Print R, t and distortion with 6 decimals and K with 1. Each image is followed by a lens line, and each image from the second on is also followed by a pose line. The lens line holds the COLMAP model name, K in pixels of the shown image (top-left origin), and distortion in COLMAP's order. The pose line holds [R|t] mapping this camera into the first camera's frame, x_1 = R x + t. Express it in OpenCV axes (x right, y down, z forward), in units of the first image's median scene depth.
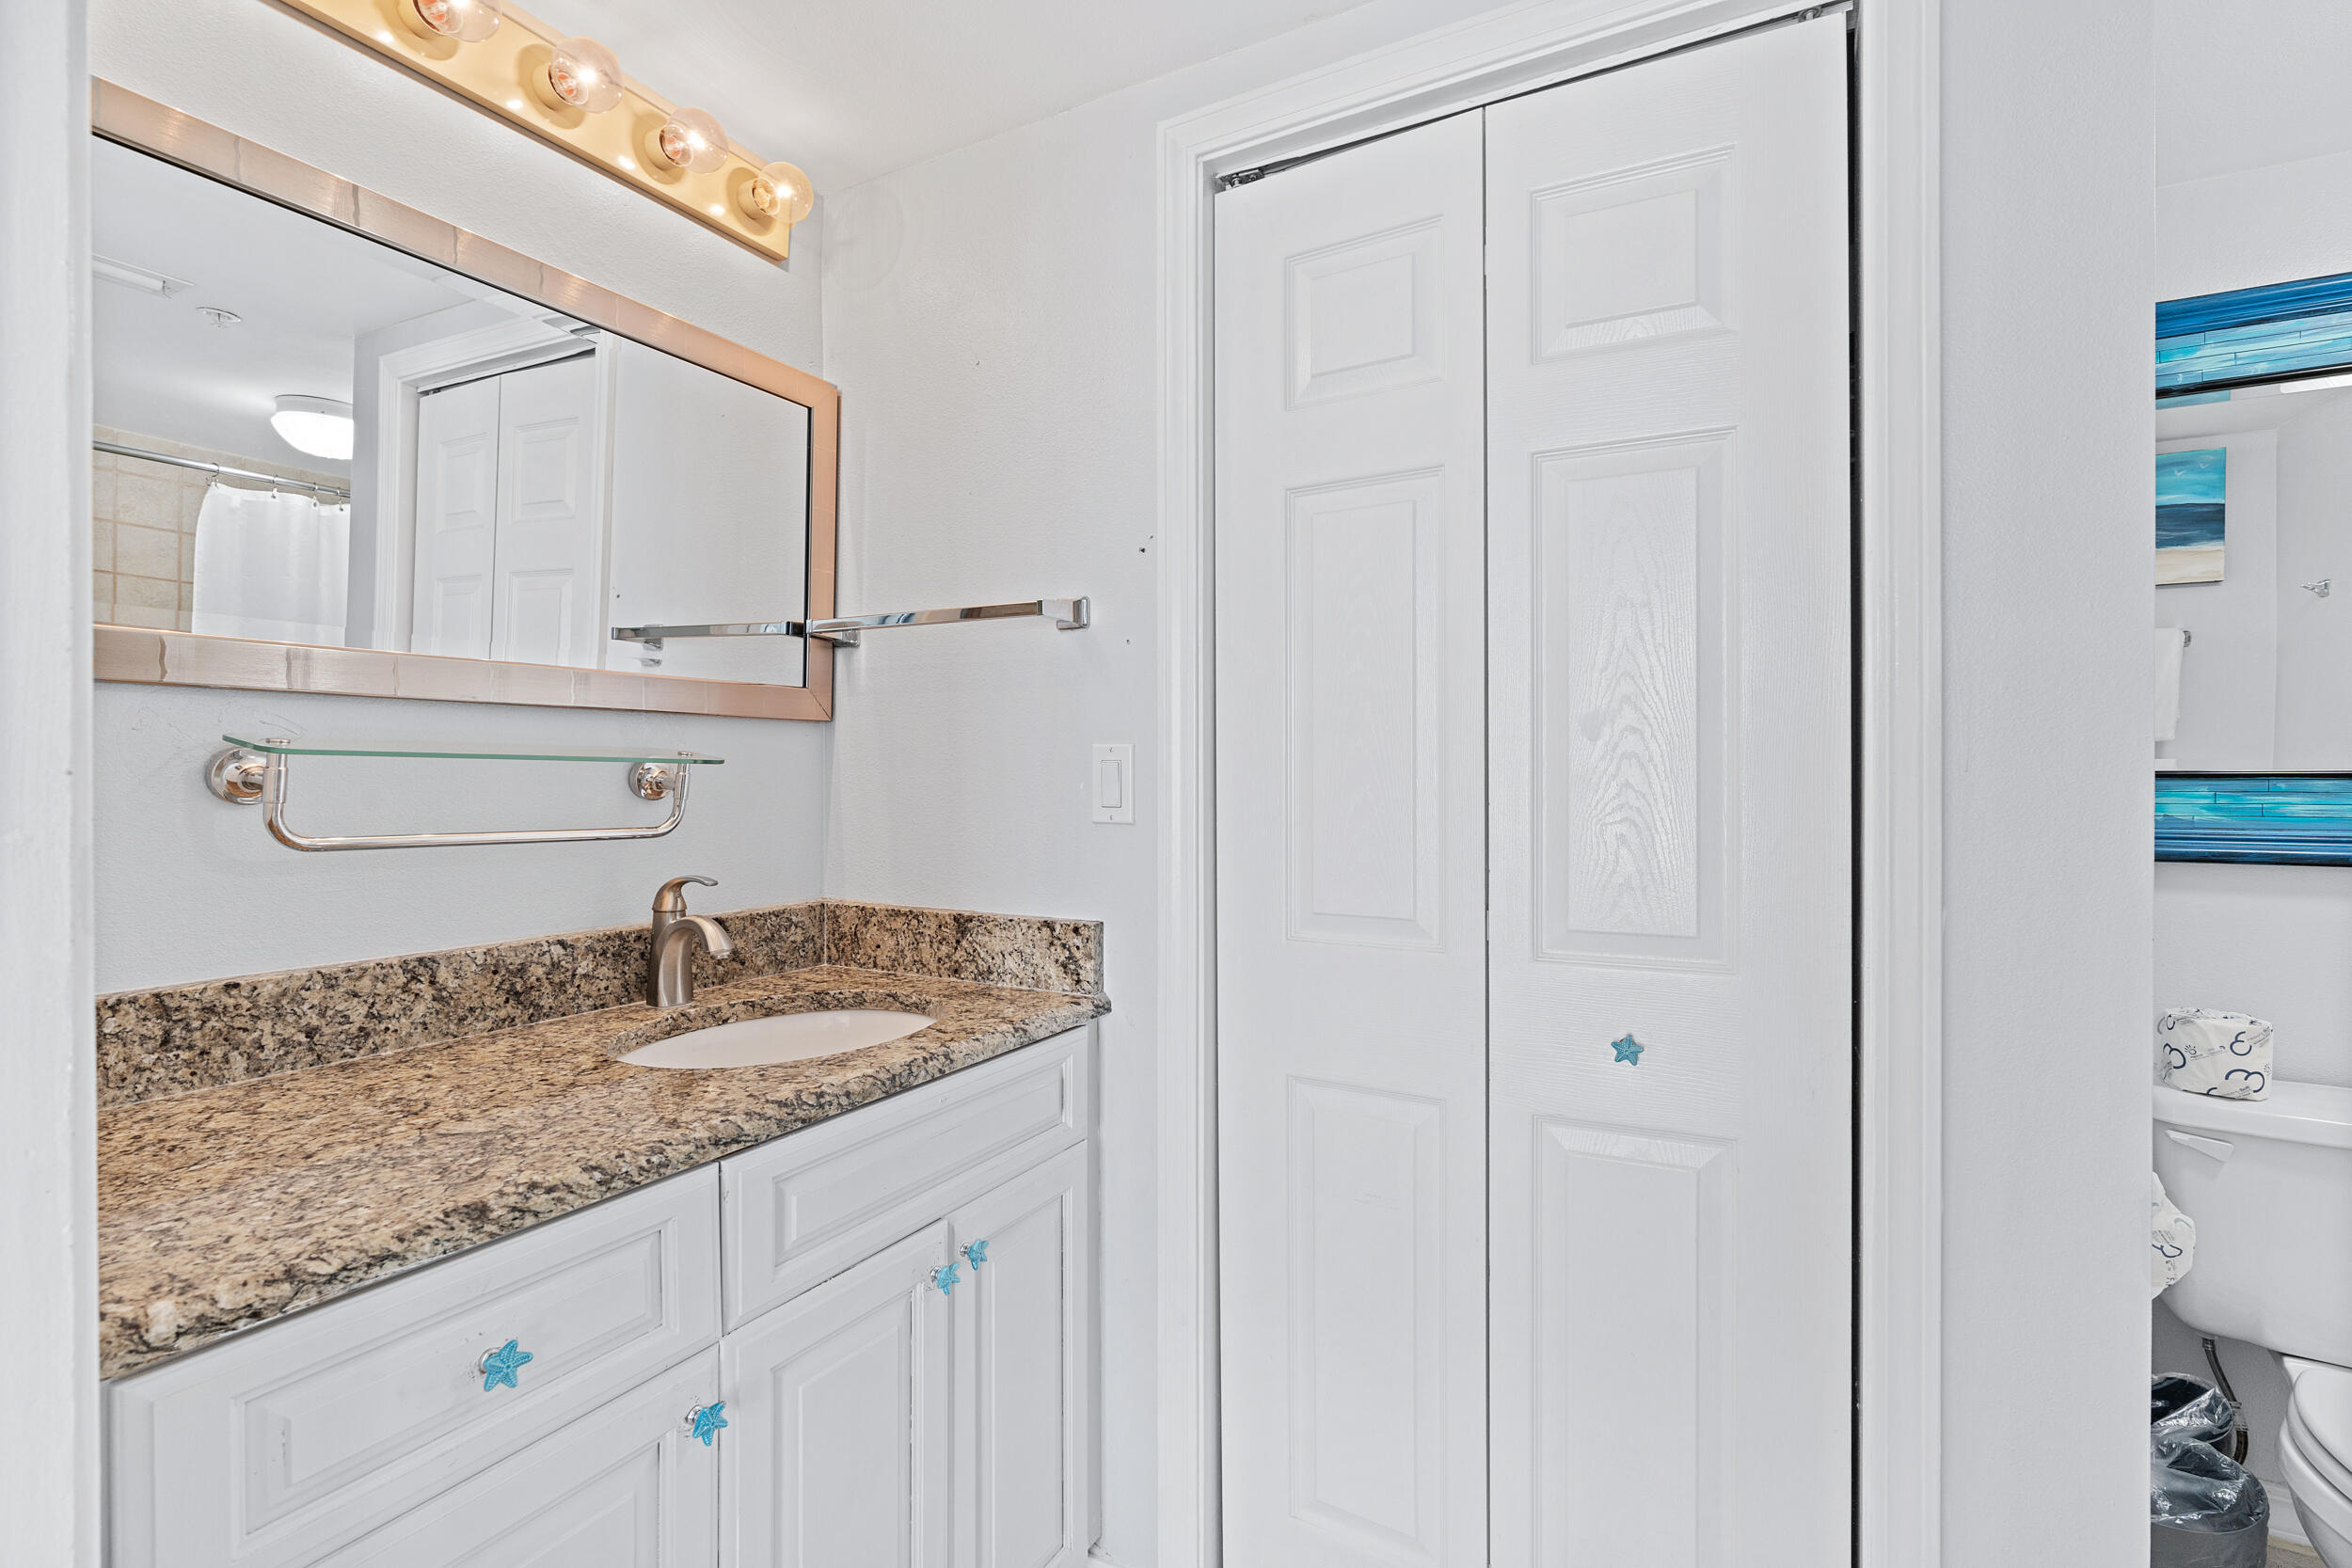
lens RADIAL K [[1060.4, 0, 1182.0], [0, 1060.4, 776.1], [0, 0, 1]] dist [-0.006017, 0.001025]
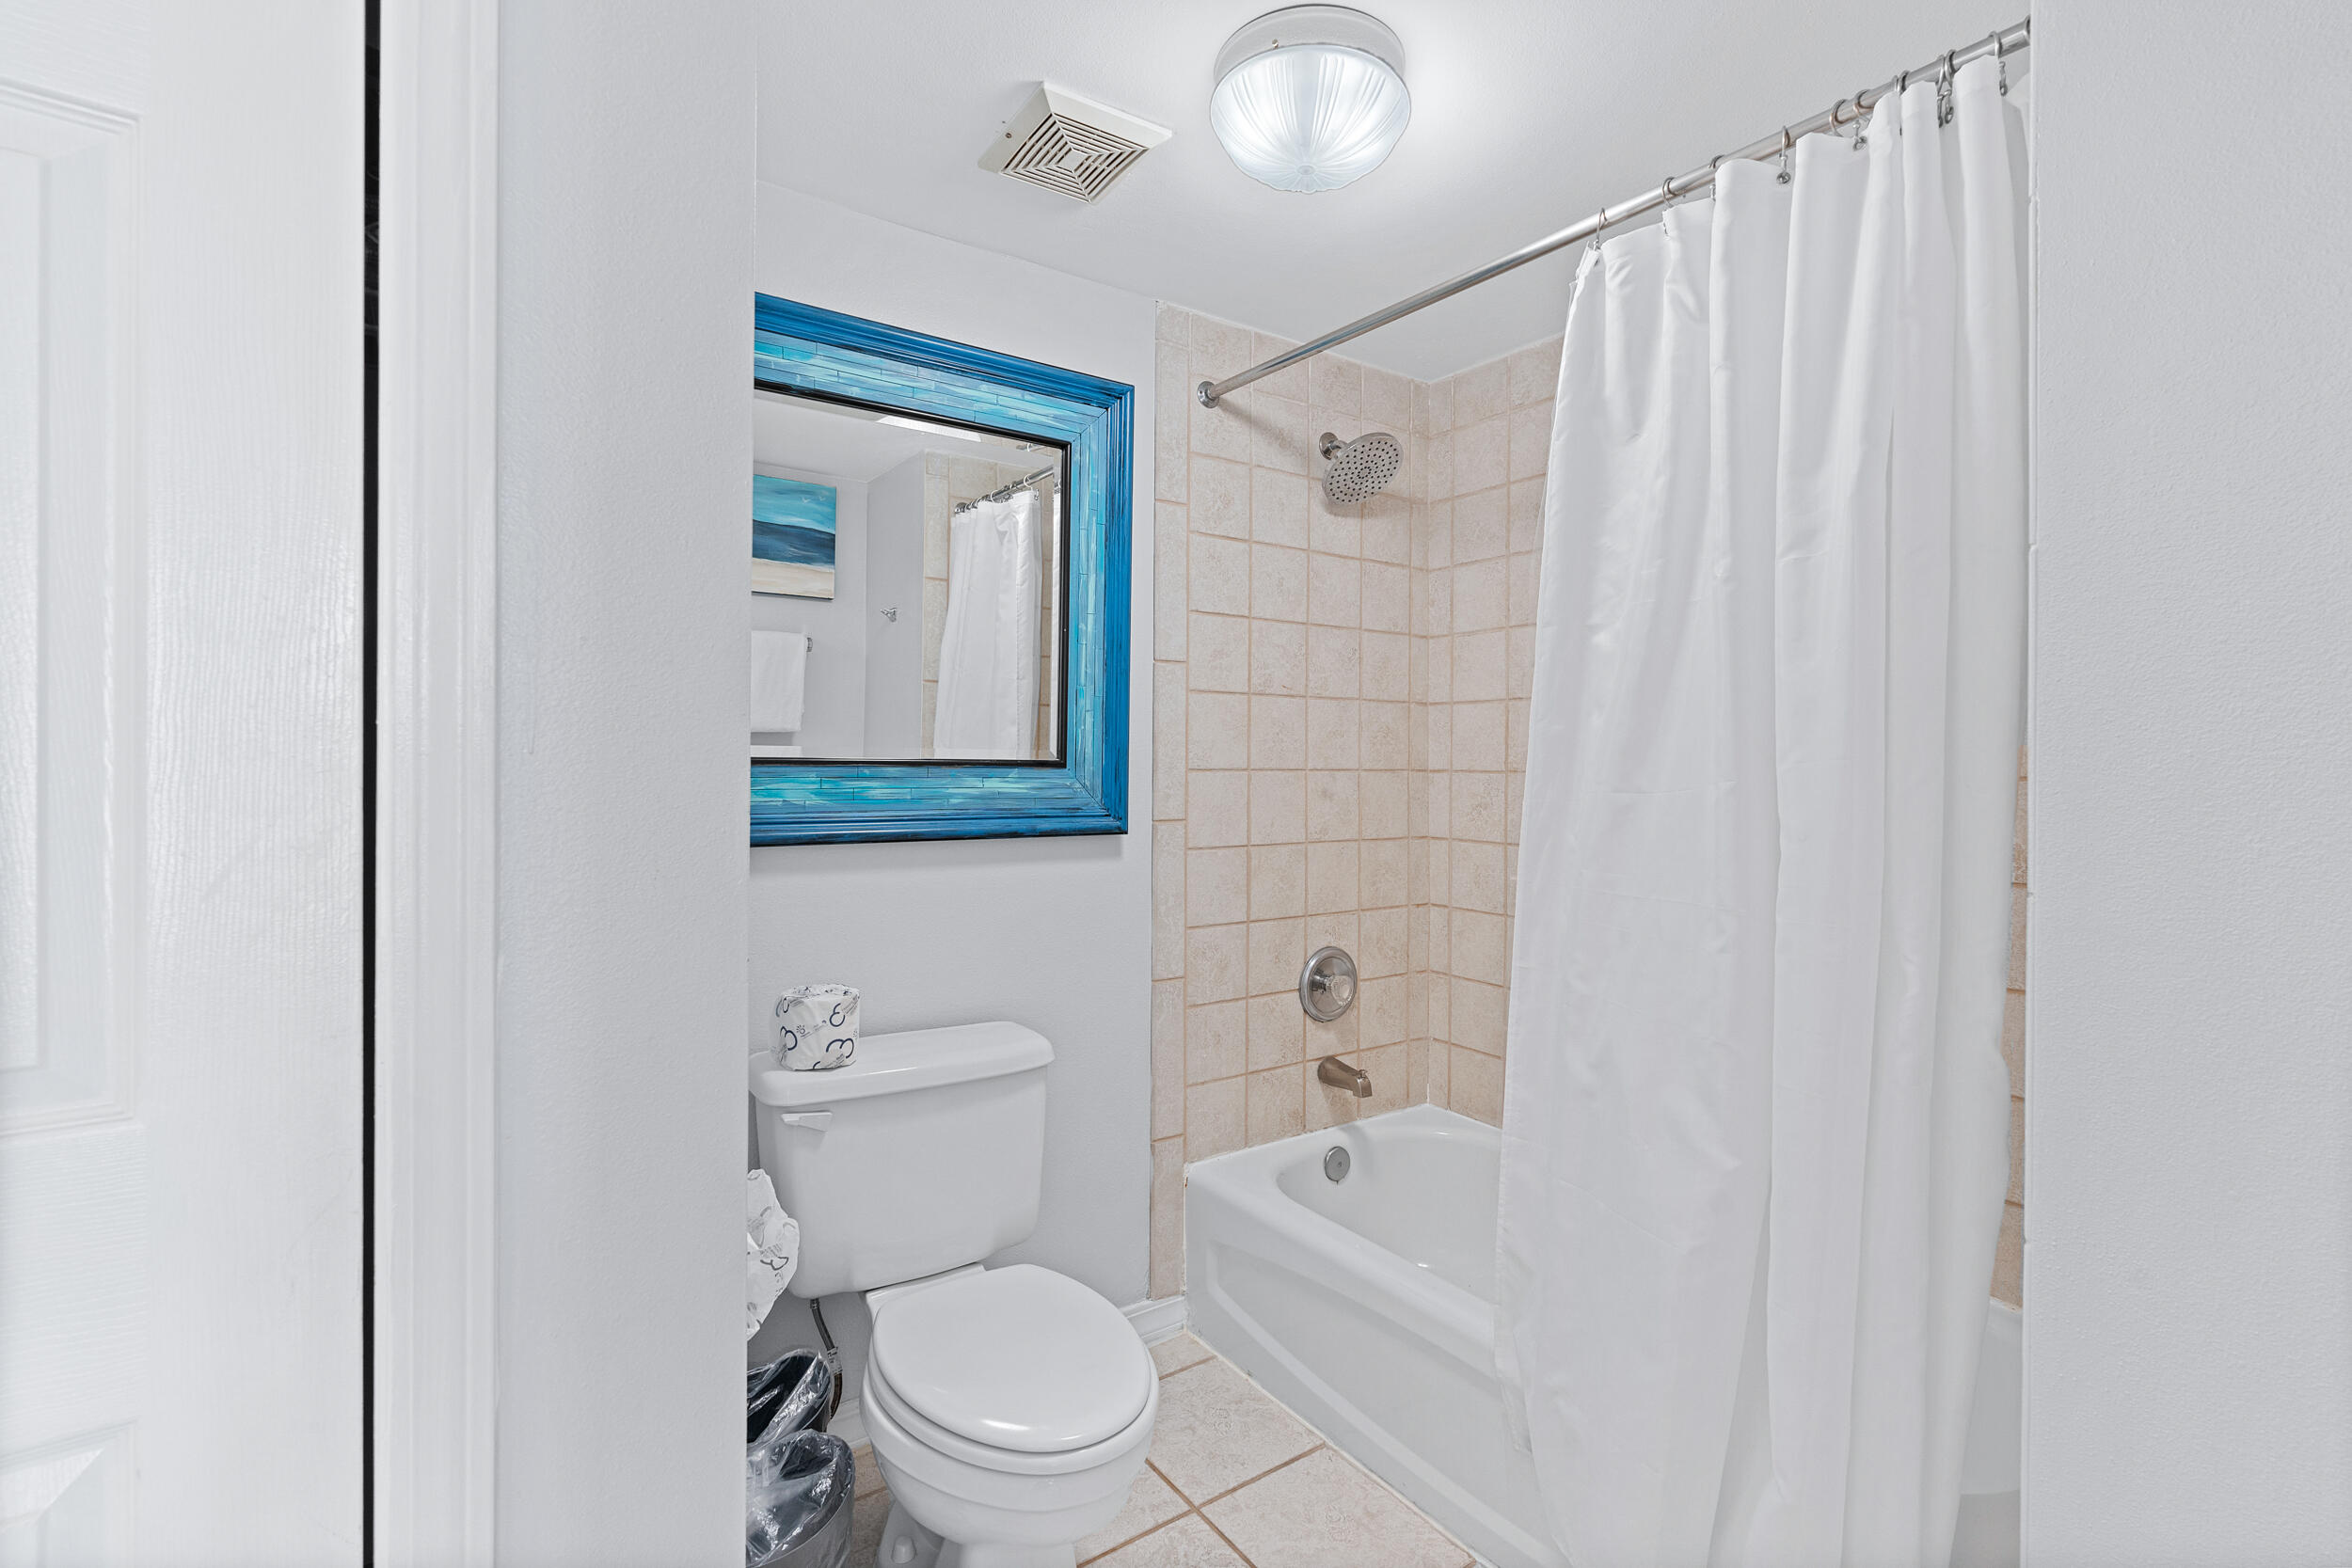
lens RADIAL K [[1060.4, 0, 1182.0], [0, 1060.4, 776.1], [0, 0, 1]] dist [-0.006017, 0.001025]
pose [[0.460731, -0.005403, 0.887523, 0.218899], [-0.006627, 0.999933, 0.009528, 0.001085], [-0.887515, -0.010271, 0.460664, 0.203974]]
